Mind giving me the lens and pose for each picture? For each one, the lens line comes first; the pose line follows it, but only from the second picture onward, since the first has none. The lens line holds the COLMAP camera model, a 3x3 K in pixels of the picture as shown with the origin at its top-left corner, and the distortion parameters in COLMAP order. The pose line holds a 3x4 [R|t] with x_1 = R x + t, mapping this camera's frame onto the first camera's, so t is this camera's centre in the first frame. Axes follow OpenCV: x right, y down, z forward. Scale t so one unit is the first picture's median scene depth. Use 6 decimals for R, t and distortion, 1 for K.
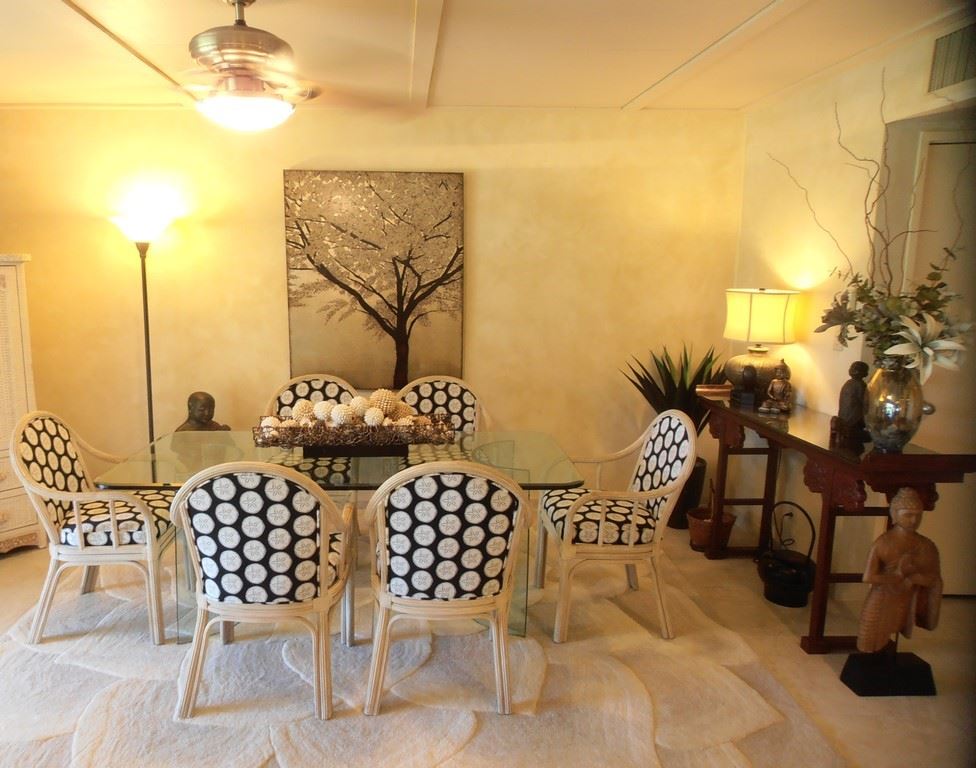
lens RADIAL K [[717.2, 0, 457.2], [0, 717.2, 385.9], [0, 0, 1]] dist [-0.020022, 0.080973]
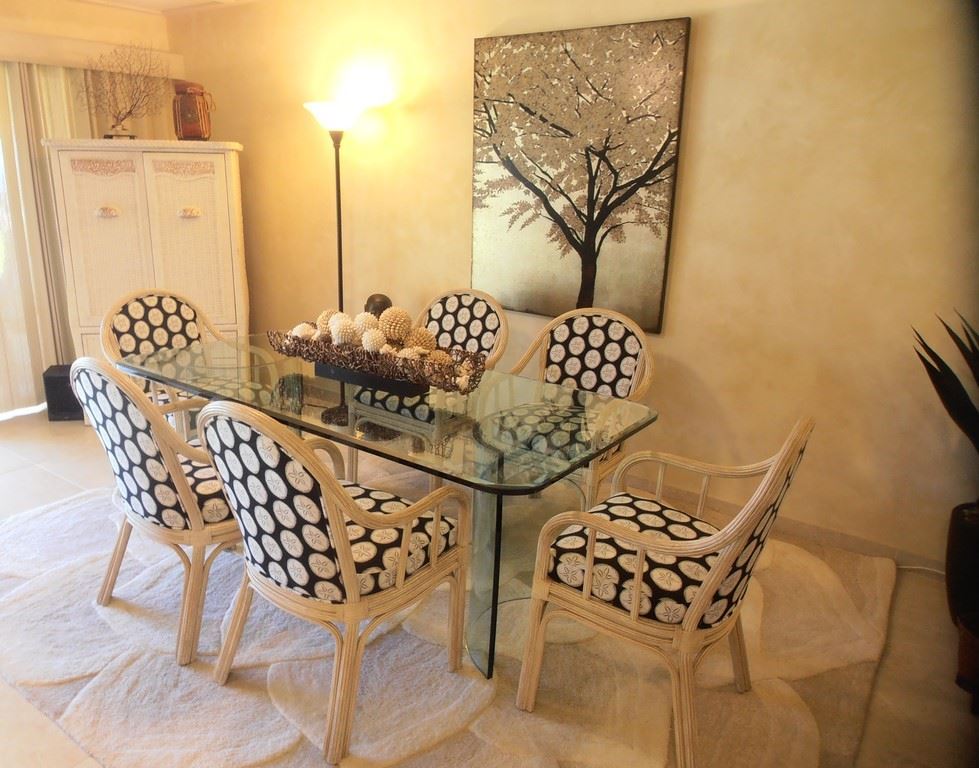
lens RADIAL K [[724.6, 0, 489.5], [0, 724.6, 384.0], [0, 0, 1]] dist [0.011506, 0.006074]
pose [[0.777212, 0.186952, -0.600825, 0.343963], [-0.127365, 0.981819, 0.140746, -0.028033], [0.616215, -0.032865, 0.786892, 0.324141]]
